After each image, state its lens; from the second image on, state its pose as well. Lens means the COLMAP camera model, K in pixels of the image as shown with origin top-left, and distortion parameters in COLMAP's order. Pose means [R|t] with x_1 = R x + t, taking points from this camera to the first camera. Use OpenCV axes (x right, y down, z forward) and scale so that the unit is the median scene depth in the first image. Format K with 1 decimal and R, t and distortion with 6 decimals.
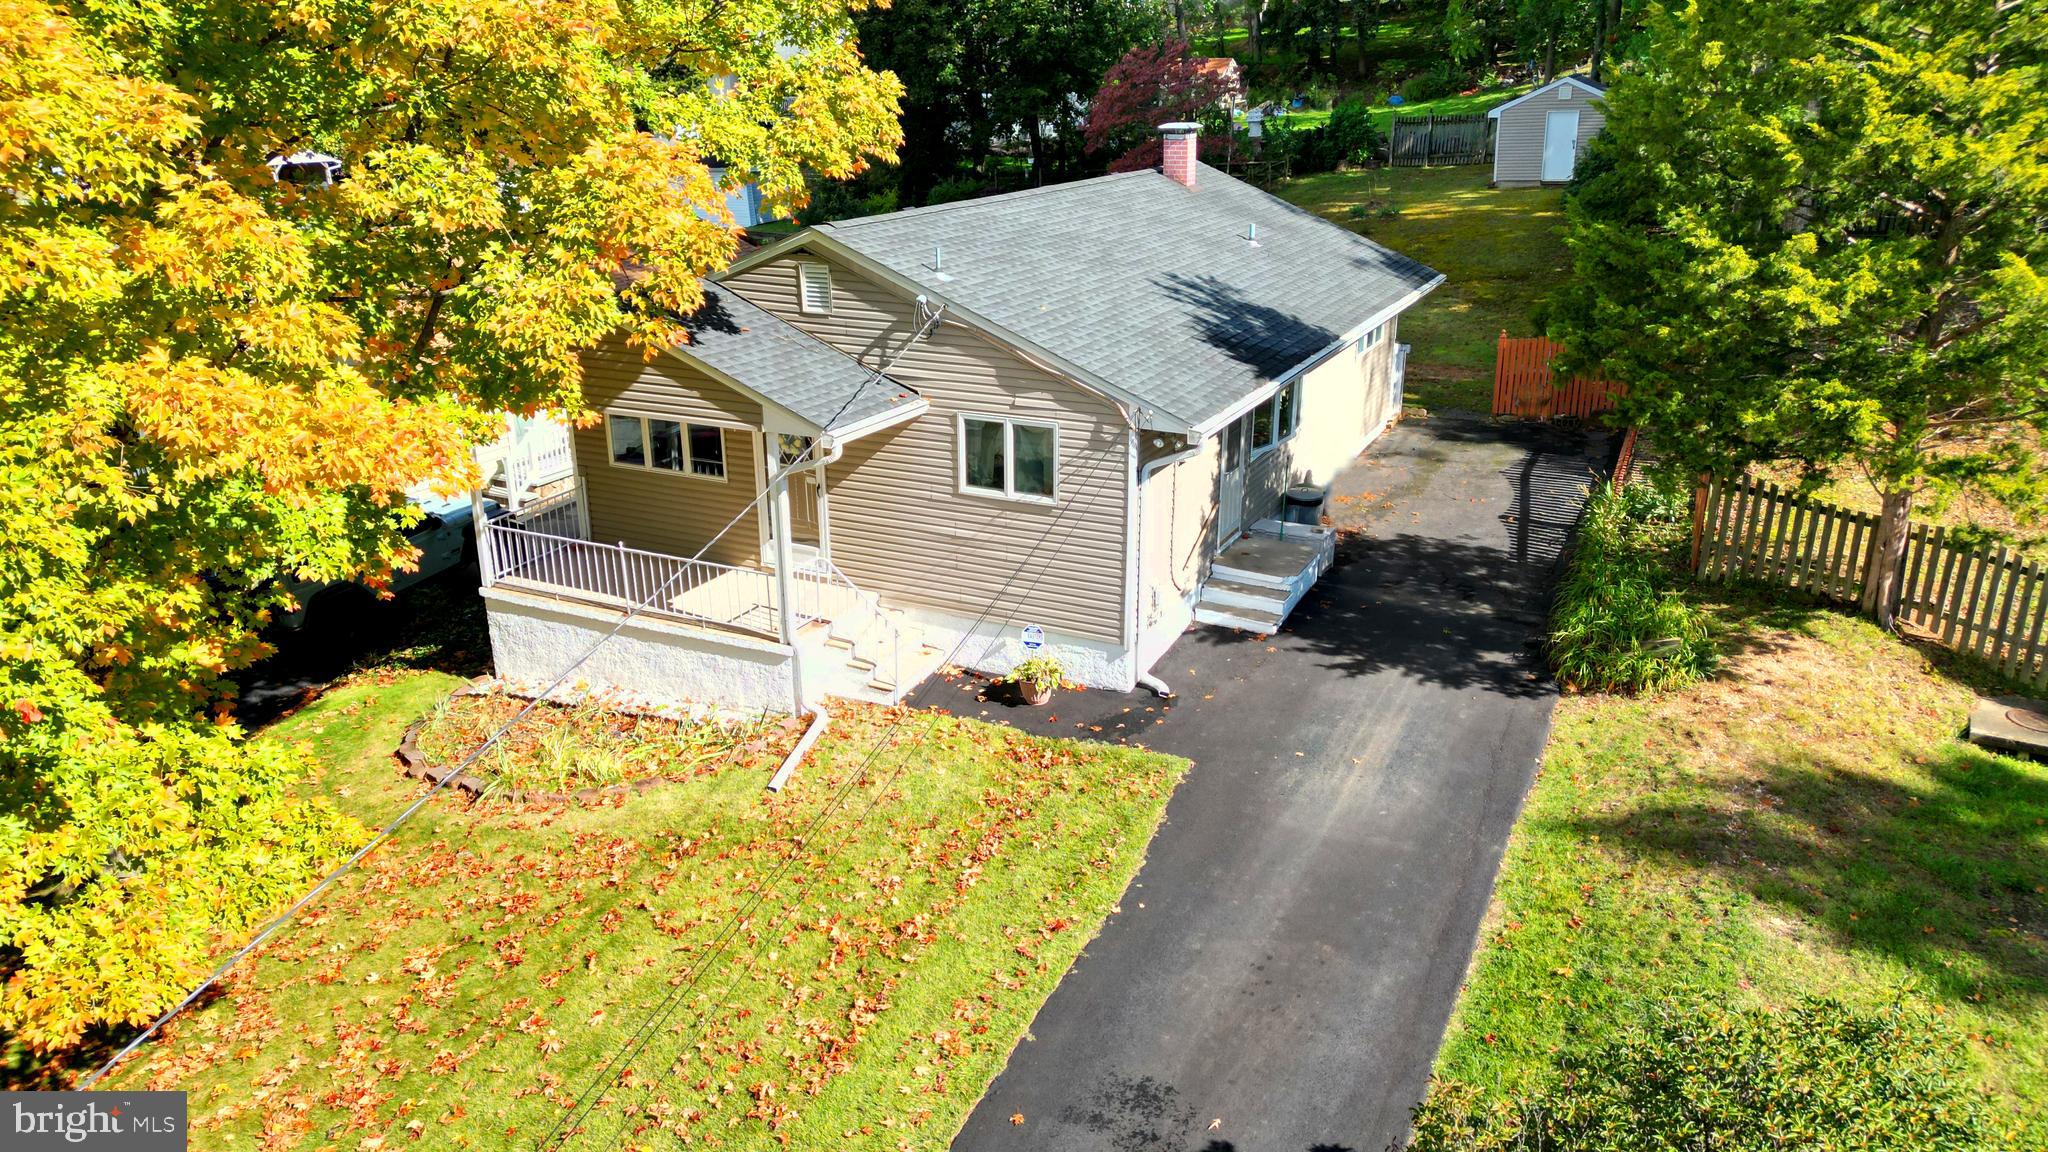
lens RADIAL K [[1414.5, 0, 1004.4], [0, 1414.5, 572.2], [0, 0, 1]] dist [0.082902, -0.081887]
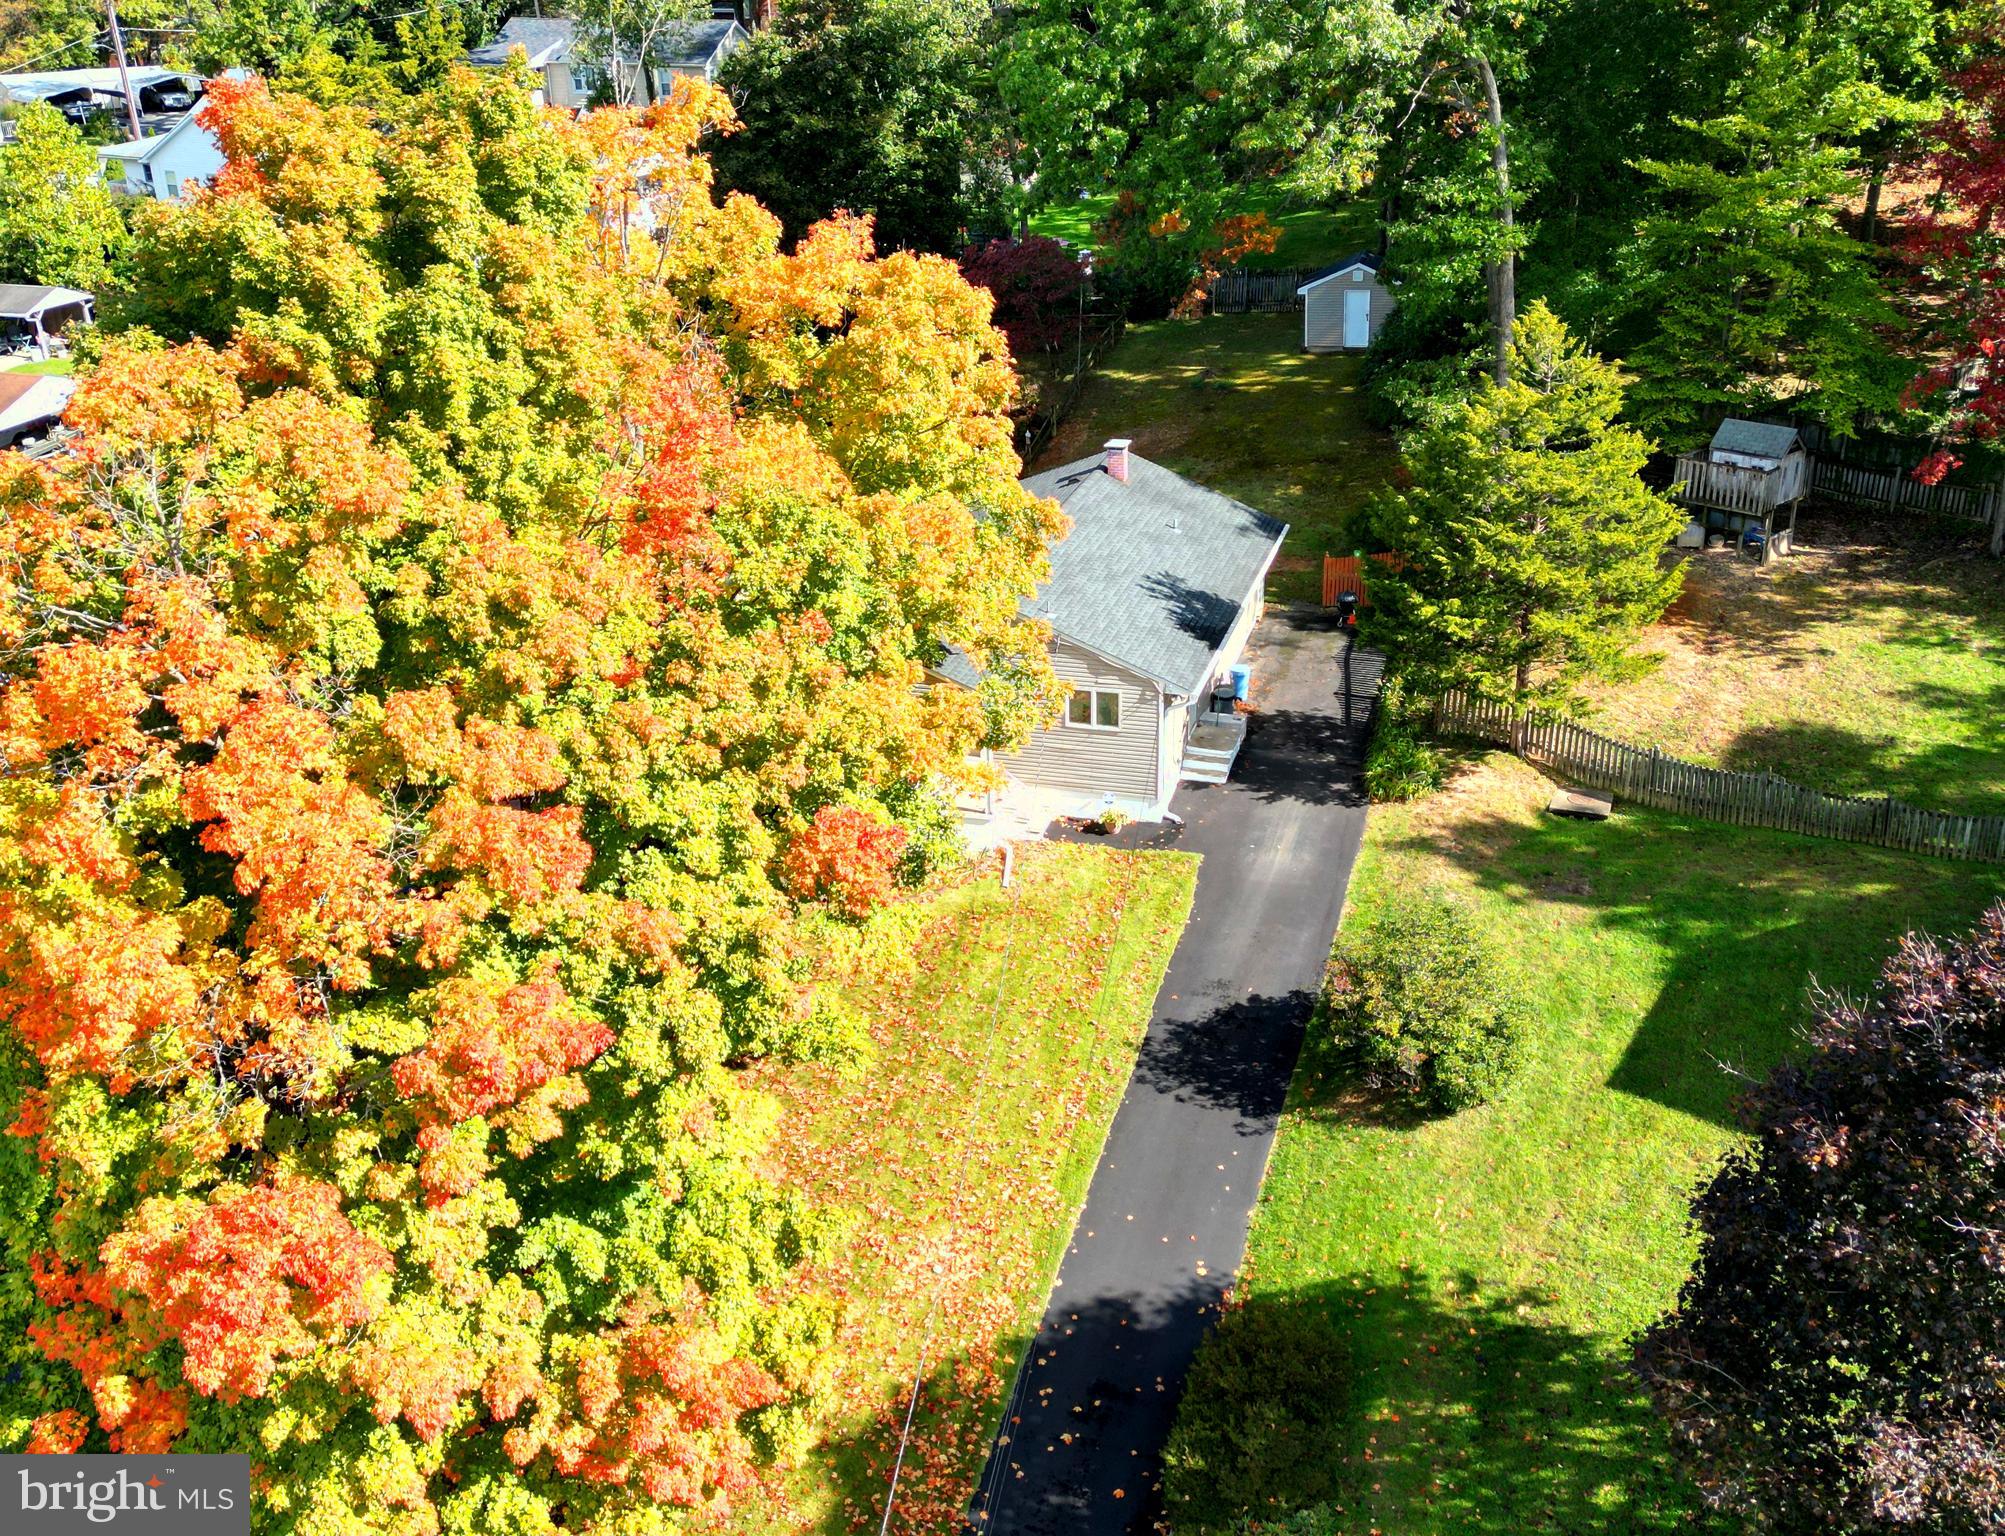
lens RADIAL K [[1815.0, 0, 1002.5], [0, 1815.0, 768.0], [0, 0, 1]] dist [0.108566, -0.257921]
pose [[0.984161, -0.085725, 0.155172, -0.517239], [0.073346, 0.993777, 0.083826, -0.219005], [-0.161392, -0.071117, 0.984325, -1.442550]]
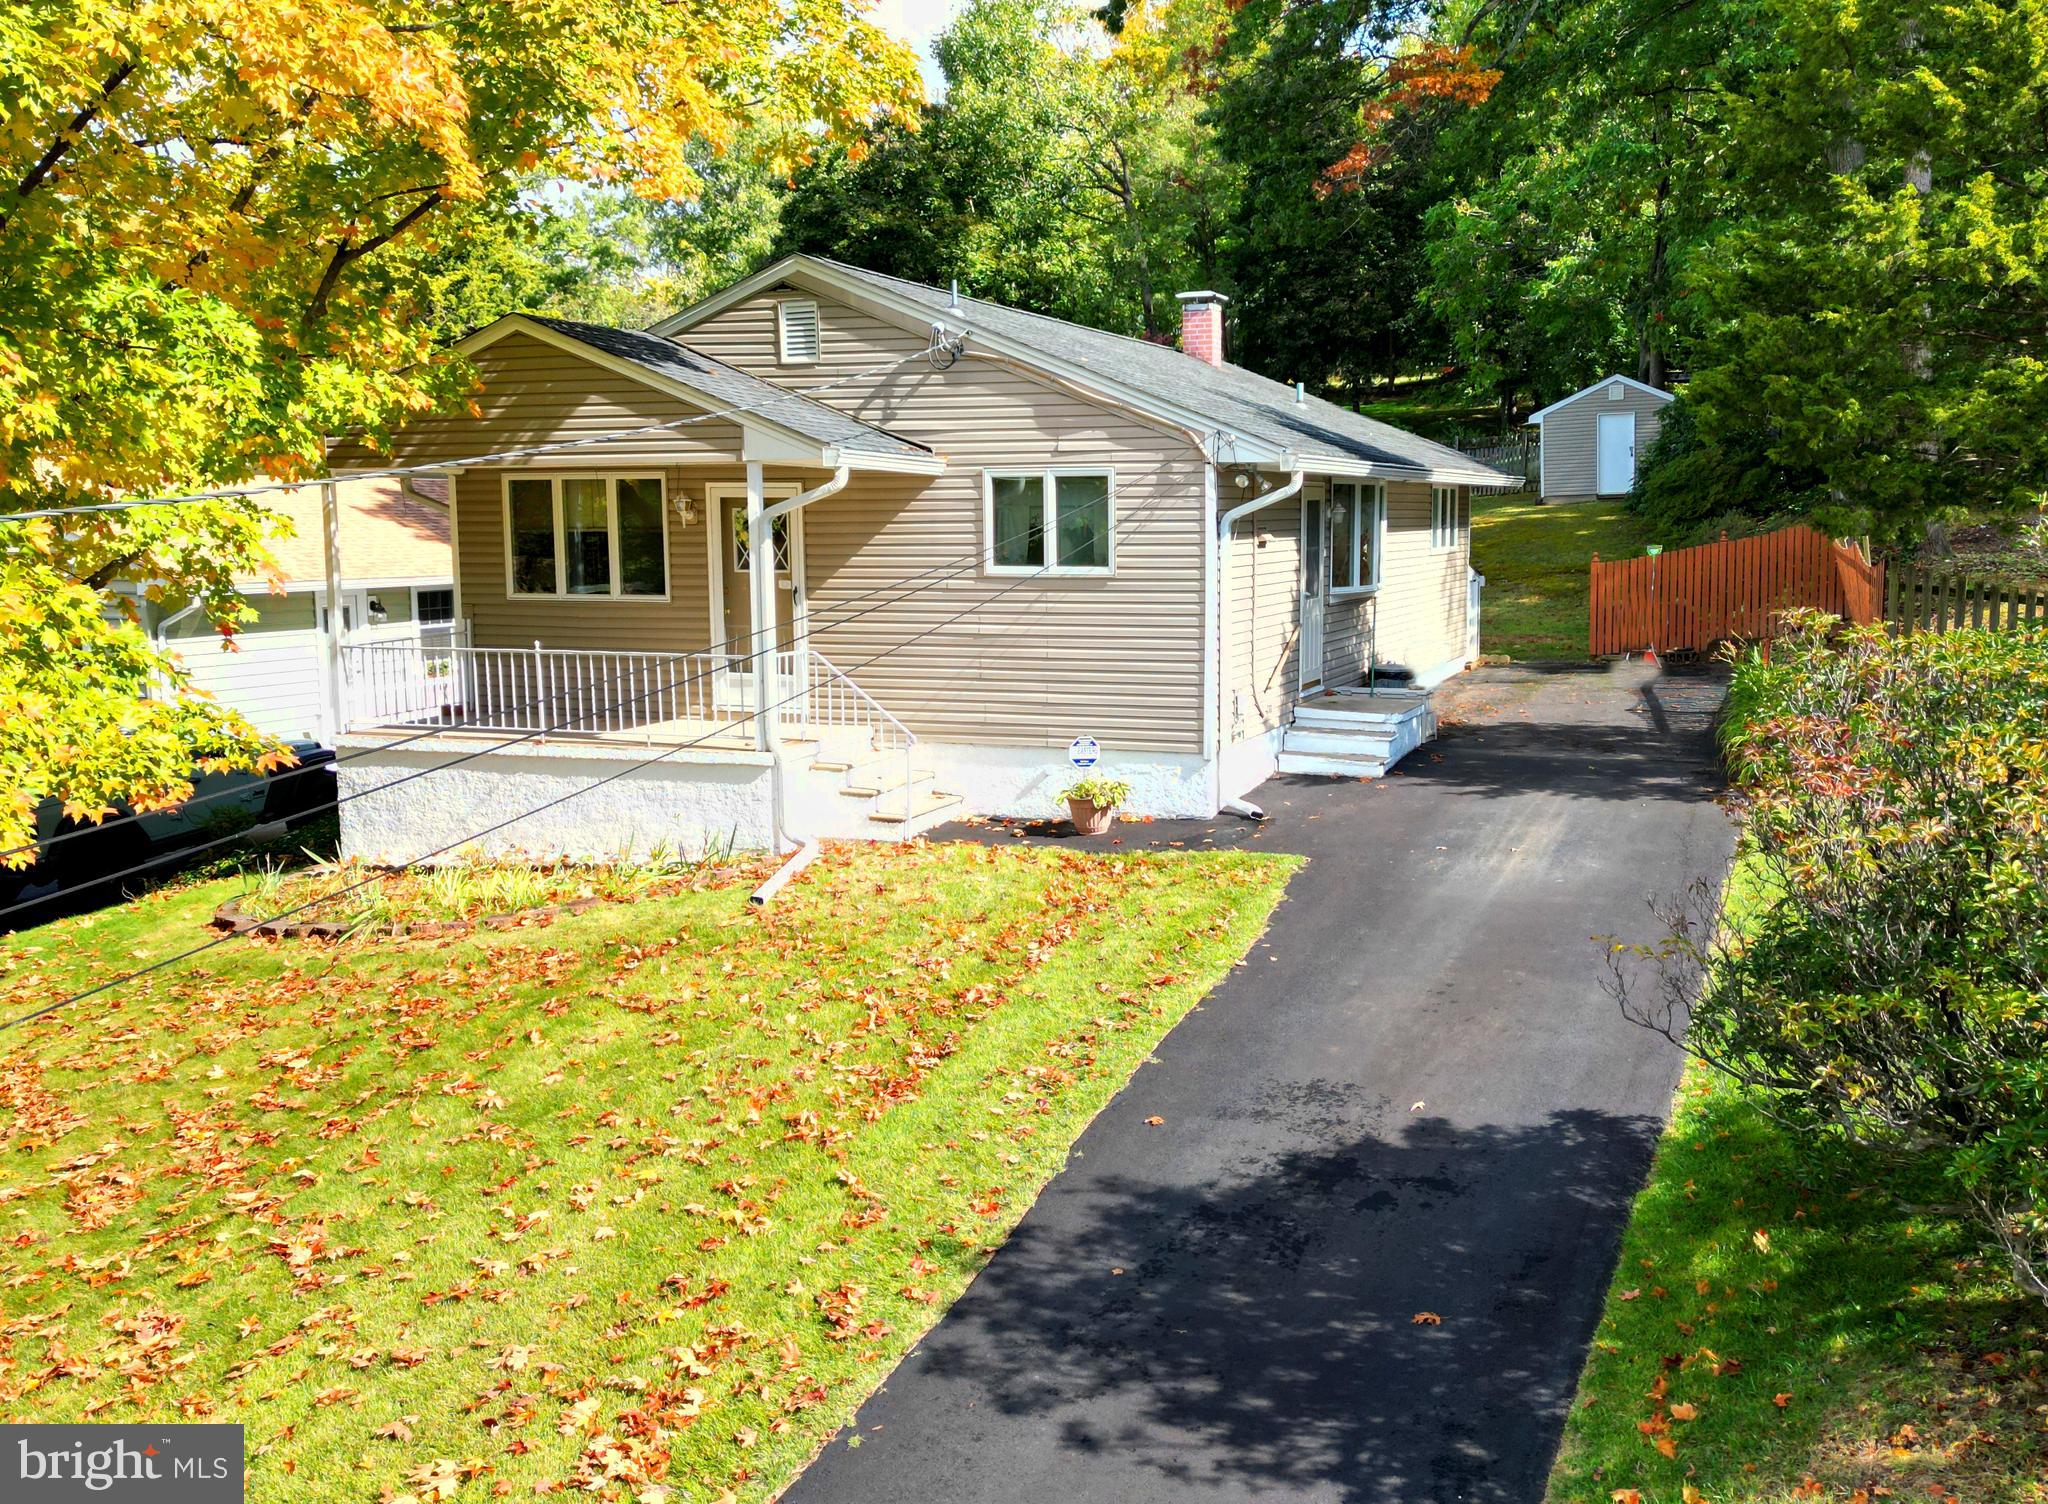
lens RADIAL K [[1866.0, 0, 1108.8], [0, 1866.0, 742.4], [0, 0, 1]] dist [0.062510, -0.011108]
pose [[0.994160, -0.009791, 0.107474, -0.078829], [0.032254, 0.977315, -0.209318, 0.263446], [-0.102987, 0.211562, 0.971923, 0.008017]]
